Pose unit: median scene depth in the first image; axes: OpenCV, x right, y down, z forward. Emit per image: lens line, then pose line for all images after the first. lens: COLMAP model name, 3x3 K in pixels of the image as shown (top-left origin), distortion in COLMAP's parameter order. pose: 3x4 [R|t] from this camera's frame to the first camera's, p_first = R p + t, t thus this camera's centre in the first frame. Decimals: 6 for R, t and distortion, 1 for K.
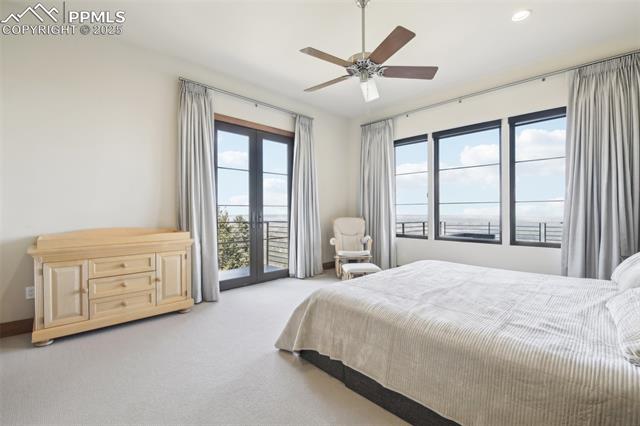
lens RADIAL K [[286.7, 0, 319.6], [0, 286.7, 213.2], [0, 0, 1]] dist [-0.010061, -0.001957]
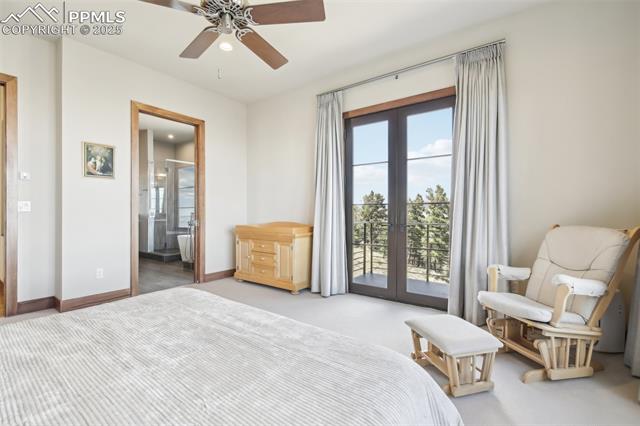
lens RADIAL K [[286.7, 0, 318.4], [0, 286.7, 214.7], [0, 0, 1]] dist [-0.010061, -0.001957]
pose [[0.137159, 0.013860, -0.990452, 0.552396], [-0.004433, 0.999901, 0.013379, -0.005855], [0.990539, 0.002556, 0.137207, 0.693314]]
